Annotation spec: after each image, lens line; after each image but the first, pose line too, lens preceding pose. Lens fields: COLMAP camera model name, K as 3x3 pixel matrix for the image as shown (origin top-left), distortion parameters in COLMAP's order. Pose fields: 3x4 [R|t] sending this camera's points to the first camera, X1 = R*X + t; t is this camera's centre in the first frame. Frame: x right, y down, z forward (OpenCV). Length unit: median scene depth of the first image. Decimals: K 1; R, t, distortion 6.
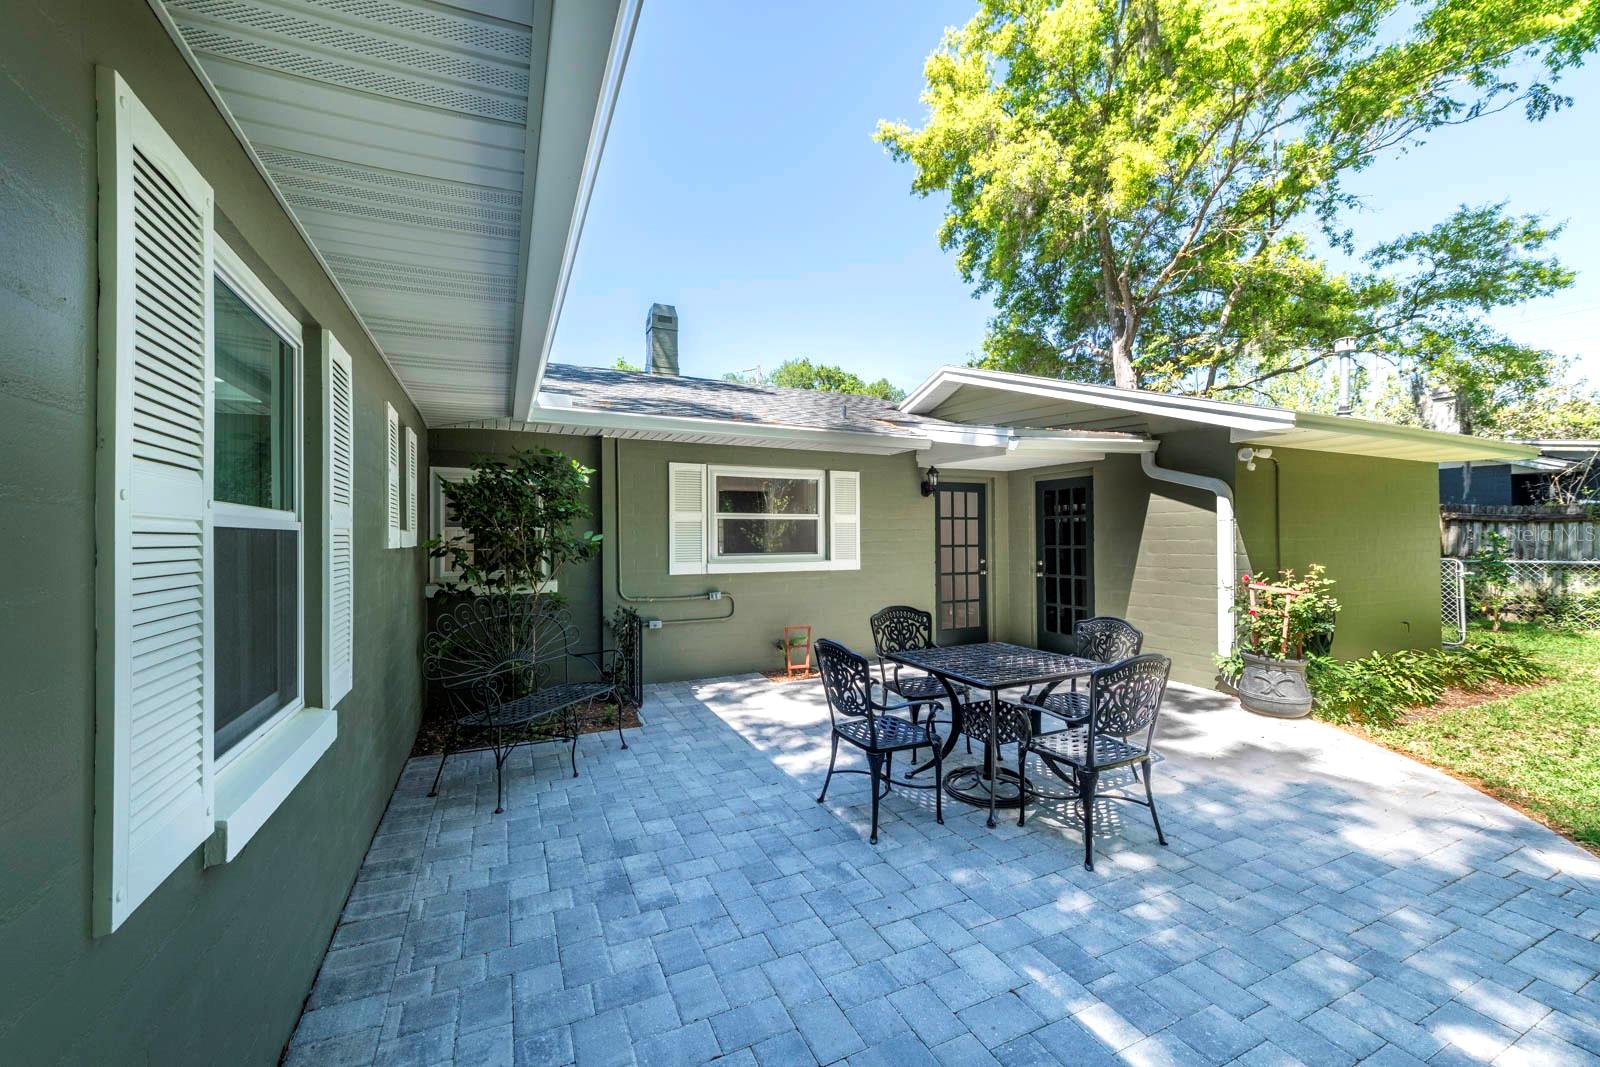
lens RADIAL K [[618.5, 0, 800.0], [0, 618.5, 533.5], [0, 0, 1]] dist [0.003893, 0.000199]
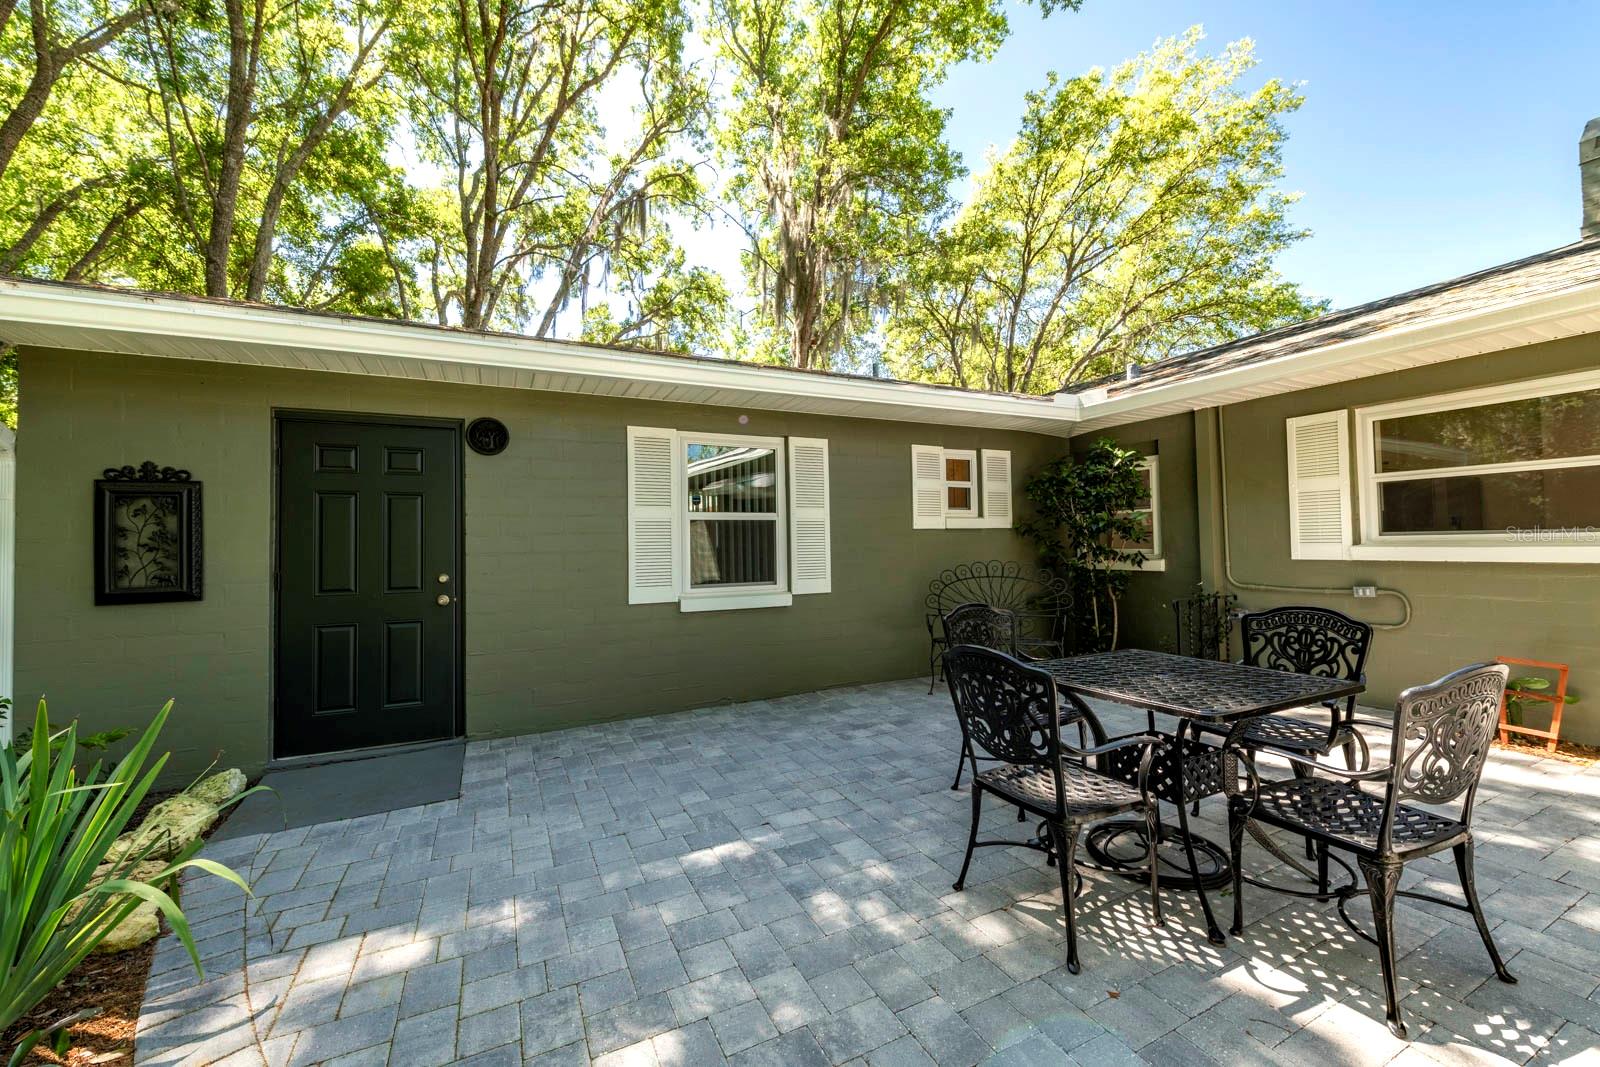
lens RADIAL K [[618.5, 0, 800.0], [0, 618.5, 533.5], [0, 0, 1]] dist [0.003893, 0.000199]
pose [[0.021387, -0.011184, -0.999709, 0.564275], [0.026206, 0.999600, -0.010623, 0.025054], [0.999428, -0.025971, 0.021671, 0.333769]]
